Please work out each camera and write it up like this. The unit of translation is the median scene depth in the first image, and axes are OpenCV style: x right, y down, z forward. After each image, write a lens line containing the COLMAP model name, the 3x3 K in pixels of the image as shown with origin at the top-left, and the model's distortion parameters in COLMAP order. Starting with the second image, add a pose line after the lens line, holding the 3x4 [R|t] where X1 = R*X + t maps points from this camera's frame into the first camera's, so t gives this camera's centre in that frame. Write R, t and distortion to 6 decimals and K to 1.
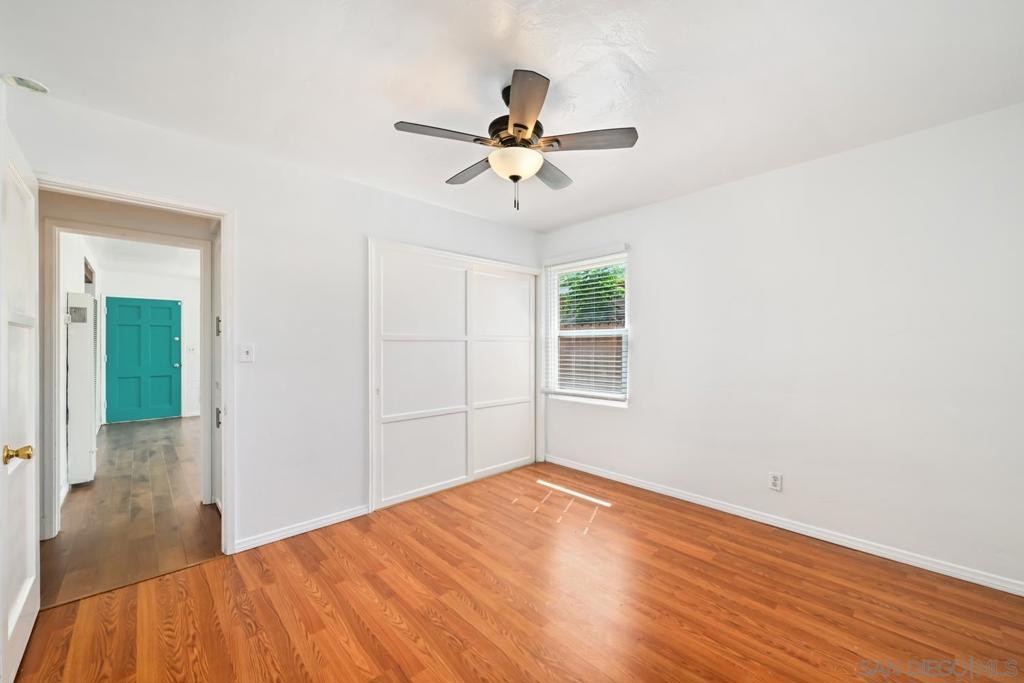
lens RADIAL K [[402.3, 0, 510.2], [0, 402.3, 342.3], [0, 0, 1]] dist [-0.003657, 0.000723]
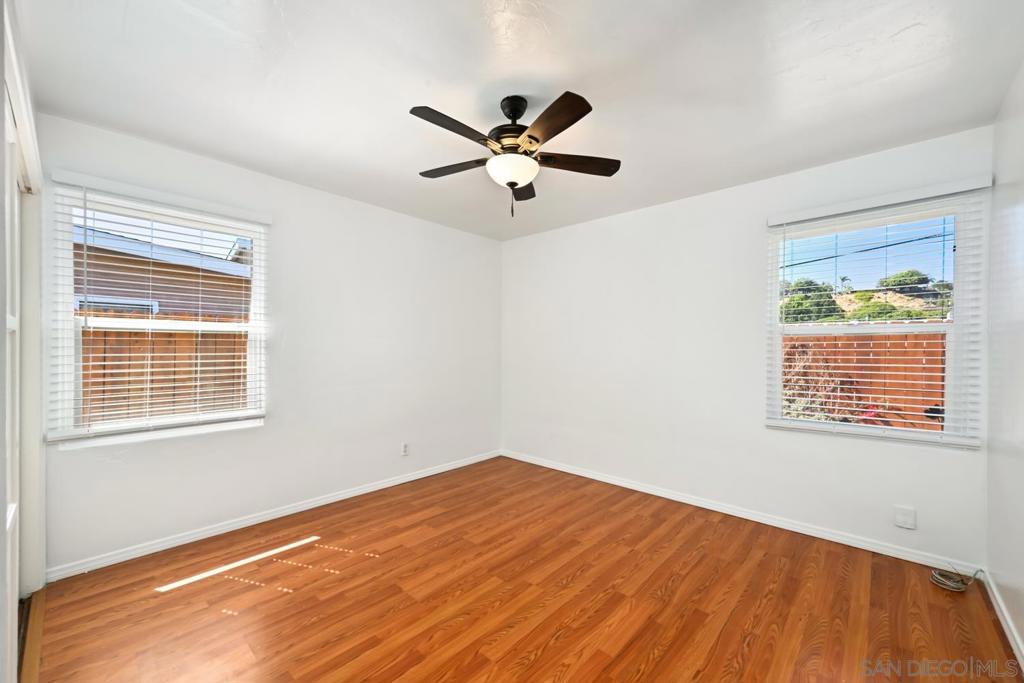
lens RADIAL K [[402.3, 0, 529.8], [0, 402.3, 342.8], [0, 0, 1]] dist [-0.003657, 0.000723]
pose [[-0.103822, 0.008302, 0.994561, -0.674942], [-0.009571, 0.999911, -0.009346, 0.005200], [-0.994550, -0.010489, -0.103733, 0.696564]]
